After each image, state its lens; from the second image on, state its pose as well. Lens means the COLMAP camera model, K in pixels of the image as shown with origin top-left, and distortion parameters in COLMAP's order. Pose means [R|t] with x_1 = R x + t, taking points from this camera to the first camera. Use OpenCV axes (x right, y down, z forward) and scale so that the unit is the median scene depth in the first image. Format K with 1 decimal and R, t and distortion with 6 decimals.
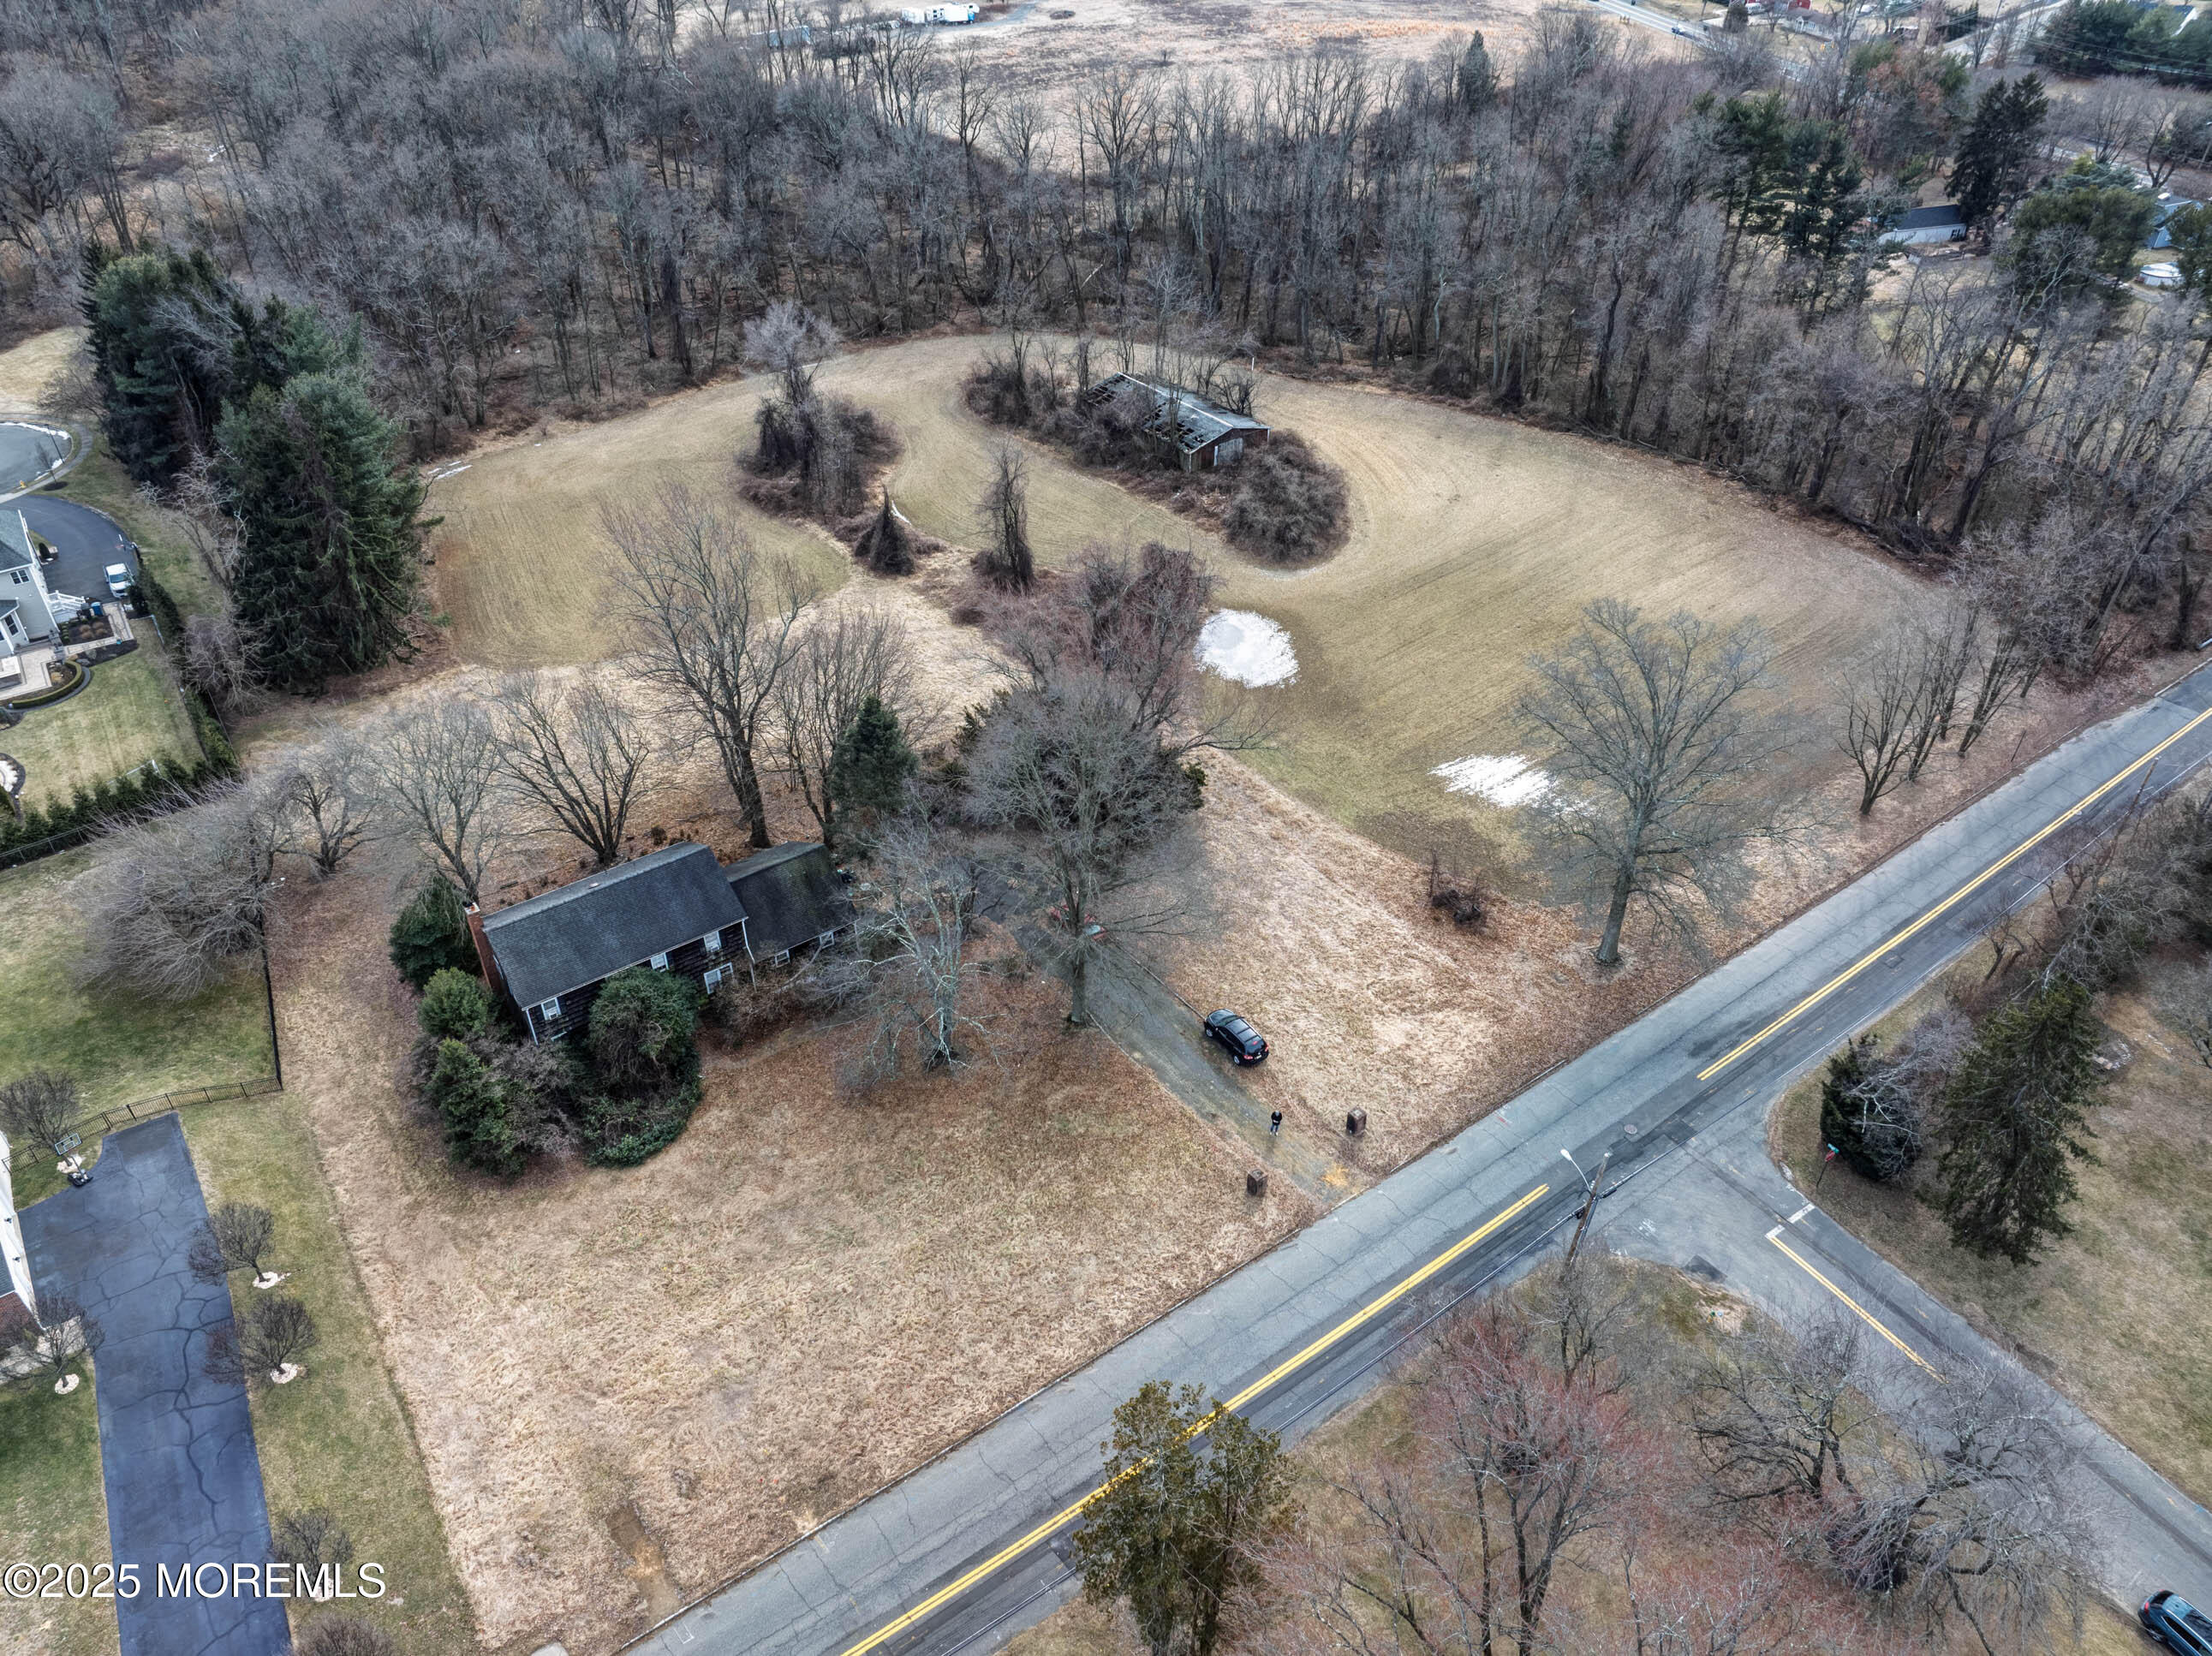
lens RADIAL K [[1536.6, 0, 1106.0], [0, 1536.6, 828.0], [0, 0, 1]] dist [-0.076851, 0.036815]
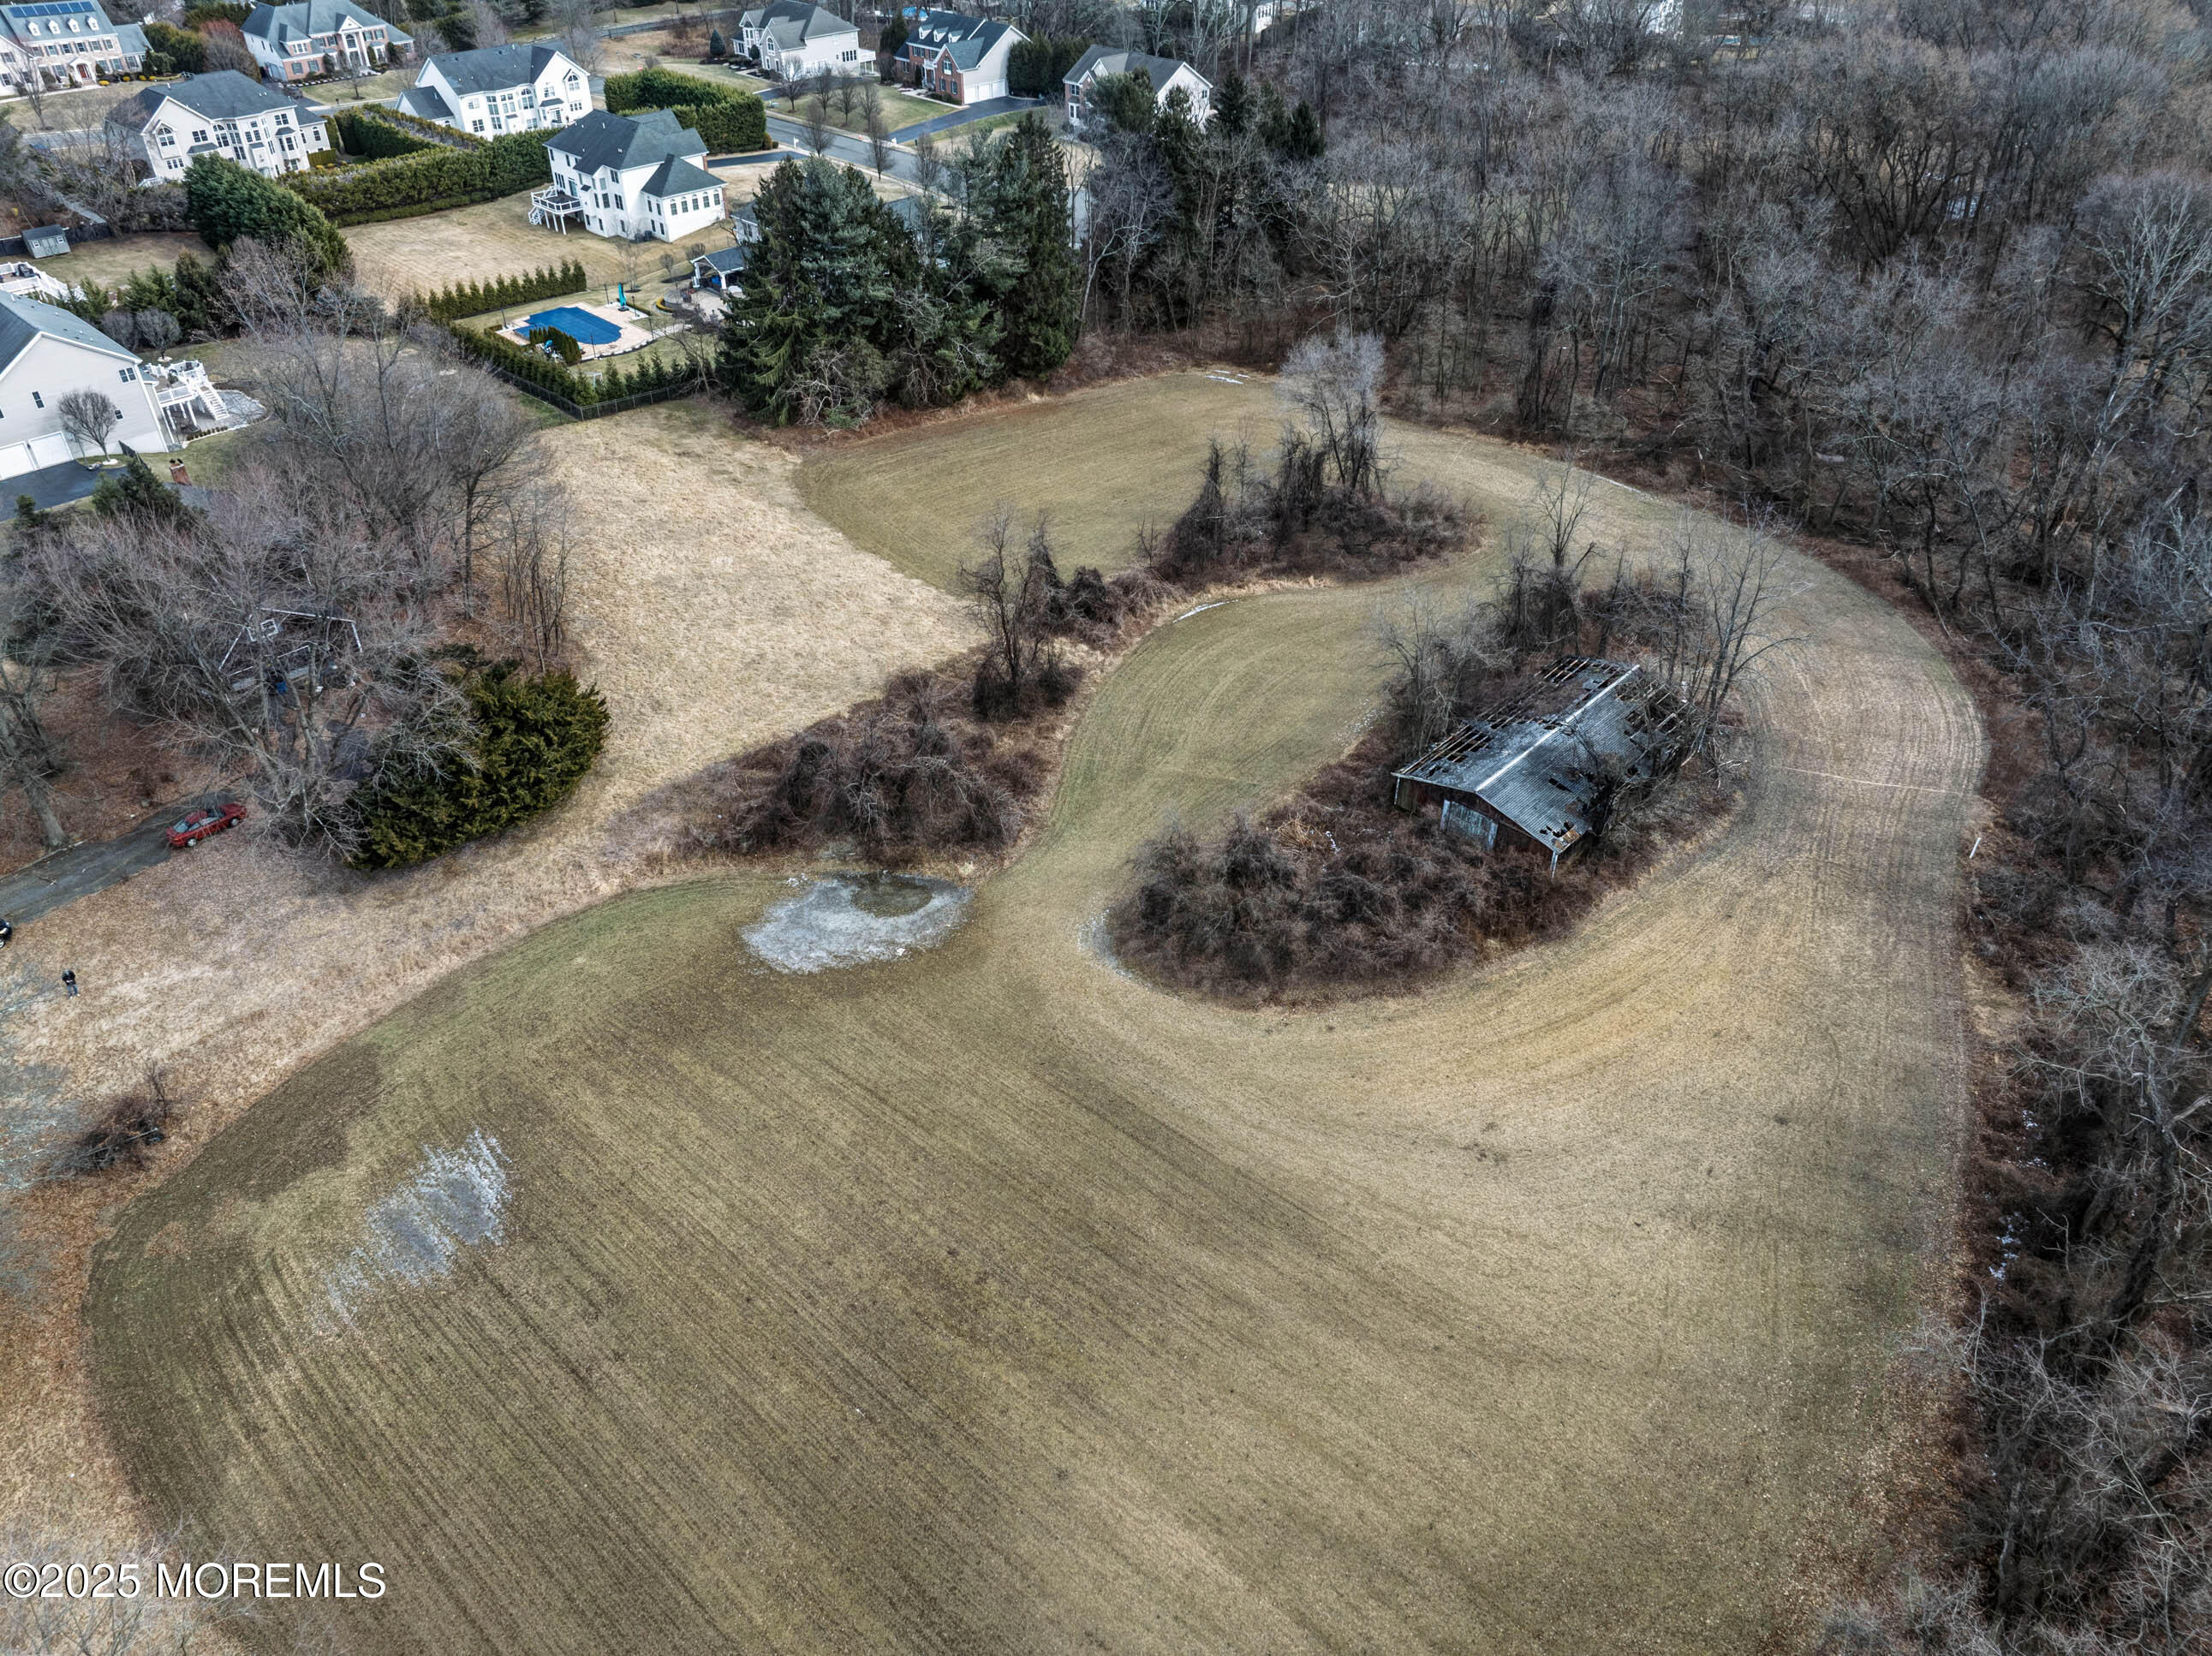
lens RADIAL K [[1536.6, 0, 1106.0], [0, 1536.6, 828.0], [0, 0, 1]] dist [-0.076851, 0.036815]
pose [[0.183026, 0.585433, -0.789791, 0.838078], [-0.601350, 0.702209, 0.381157, -0.631482], [0.777740, 0.405180, 0.480573, 1.054003]]
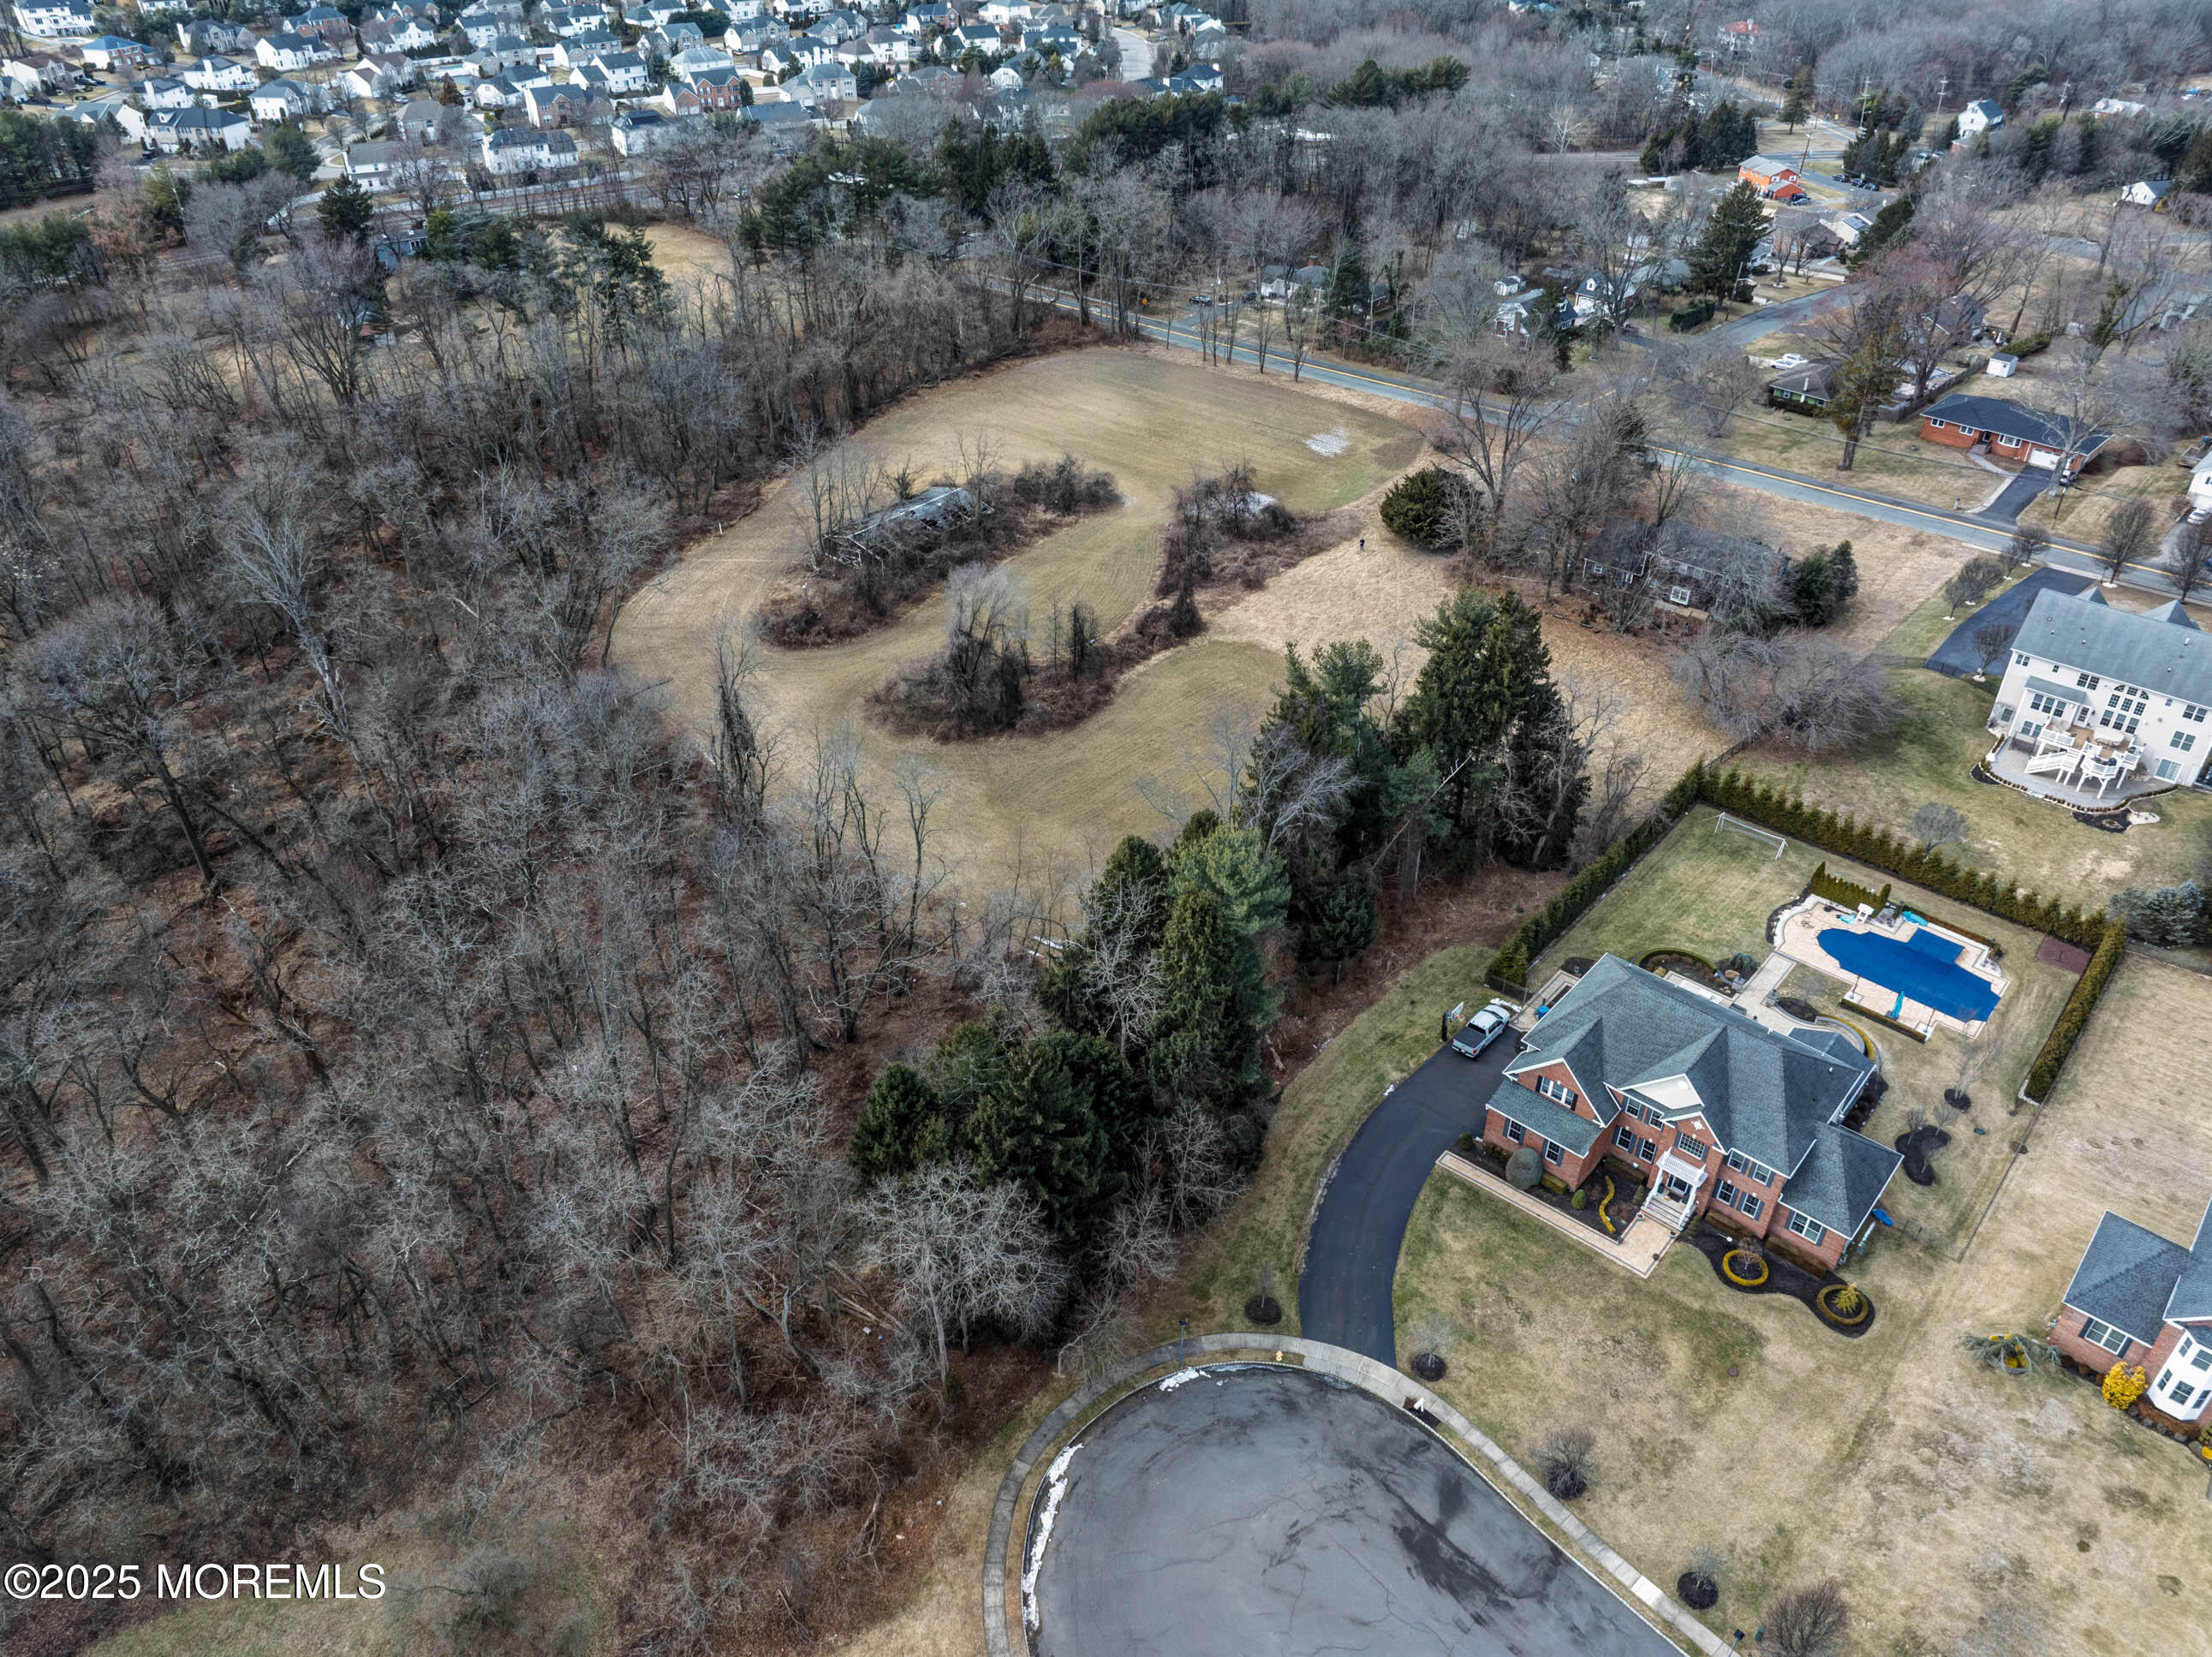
lens RADIAL K [[1536.7, 0, 1106.0], [0, 1536.7, 828.5], [0, 0, 1]] dist [-0.076851, 0.036815]
pose [[-0.241389, -0.562173, 0.791008, -1.844244], [0.592601, 0.560089, 0.578899, -1.262931], [-0.768476, 0.608491, 0.197945, 1.392079]]
